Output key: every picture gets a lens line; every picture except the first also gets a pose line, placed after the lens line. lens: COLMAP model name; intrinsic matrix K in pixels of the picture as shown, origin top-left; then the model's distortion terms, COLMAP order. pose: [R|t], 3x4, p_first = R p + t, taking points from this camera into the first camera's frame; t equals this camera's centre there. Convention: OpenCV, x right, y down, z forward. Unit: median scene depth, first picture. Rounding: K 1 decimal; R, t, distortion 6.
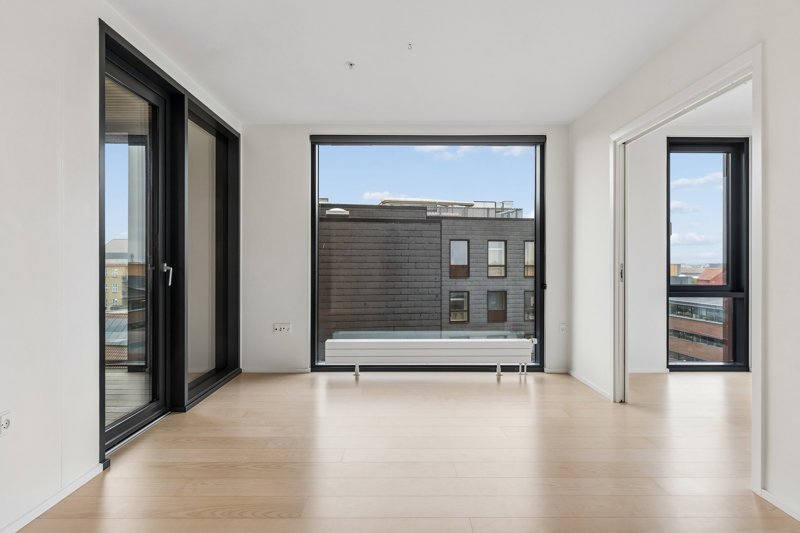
lens RADIAL K [[467.2, 0, 400.0], [0, 467.2, 266.5], [0, 0, 1]] dist [-0.003447, -0.001490]
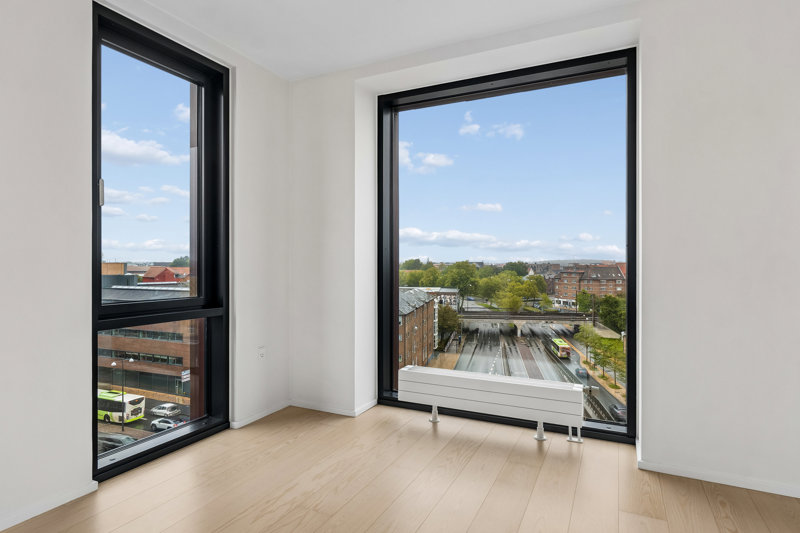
lens RADIAL K [[435.3, 0, 400.0], [0, 435.3, 266.5], [0, 0, 1]] dist [0.002347, 0.000479]
pose [[0.452702, -0.002733, 0.891658, 0.295449], [-0.000594, 0.999994, 0.003366, -0.003694], [-0.891662, -0.002054, 0.452698, 0.482219]]
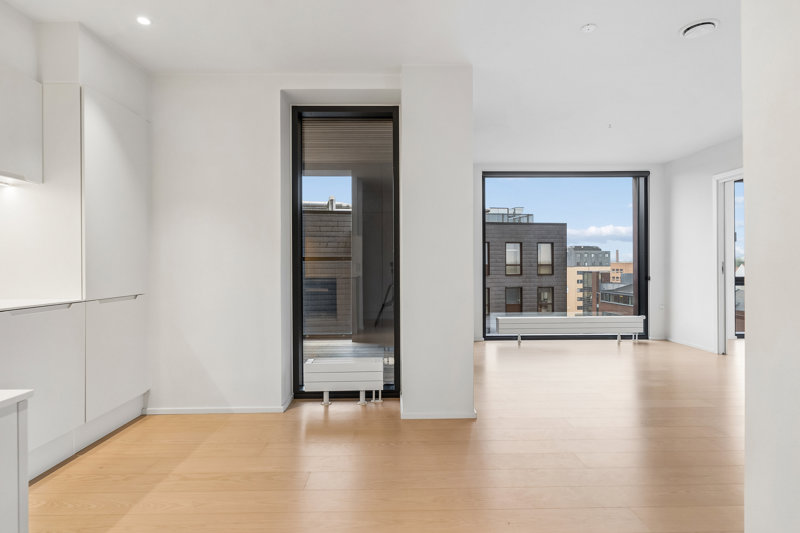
lens RADIAL K [[442.2, 0, 400.0], [0, 442.2, 266.5], [0, 0, 1]] dist [0.000362, 0.000727]
pose [[0.999631, -0.005958, 0.026492, -0.451655], [0.005960, 0.999982, 0.000001, 0.001909], [-0.026491, 0.000157, 0.999649, -0.296390]]
